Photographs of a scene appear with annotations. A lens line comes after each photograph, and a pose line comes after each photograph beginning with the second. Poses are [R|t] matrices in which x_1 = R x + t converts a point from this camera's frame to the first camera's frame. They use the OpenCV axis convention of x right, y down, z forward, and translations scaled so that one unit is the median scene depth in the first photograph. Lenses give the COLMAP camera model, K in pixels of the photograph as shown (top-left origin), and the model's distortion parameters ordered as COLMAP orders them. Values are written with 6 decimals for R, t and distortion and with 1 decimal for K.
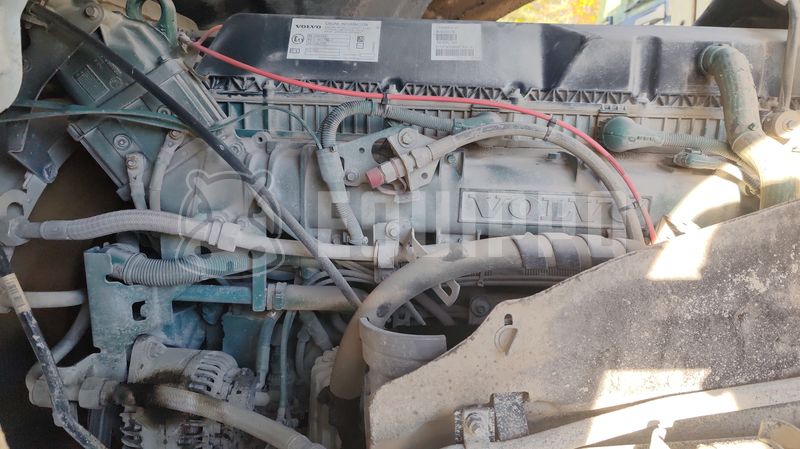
lens RADIAL K [[548.3, 0, 401.4], [0, 548.3, 225.9], [0, 0, 1]] dist [0.004864, -0.010890]
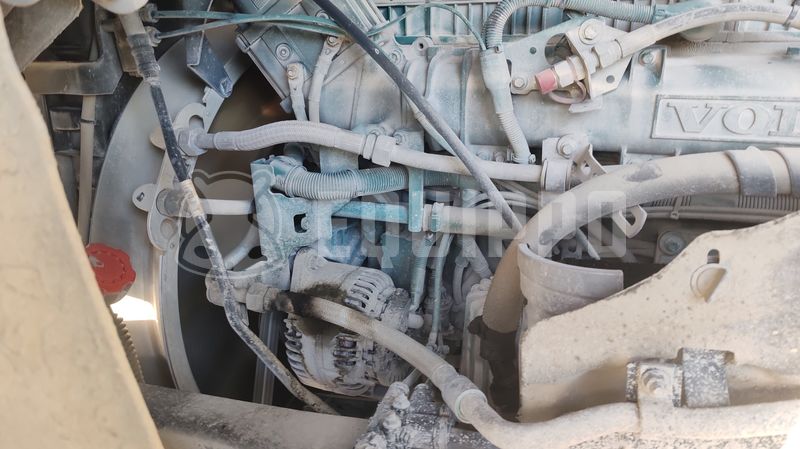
lens RADIAL K [[548.3, 0, 397.2], [0, 548.3, 224.1], [0, 0, 1]] dist [0.004864, -0.010890]
pose [[0.947160, 0.058587, -0.315366, 0.012270], [-0.020776, 0.992319, 0.121949, 0.029921], [0.320088, -0.108953, 0.941102, 0.105693]]
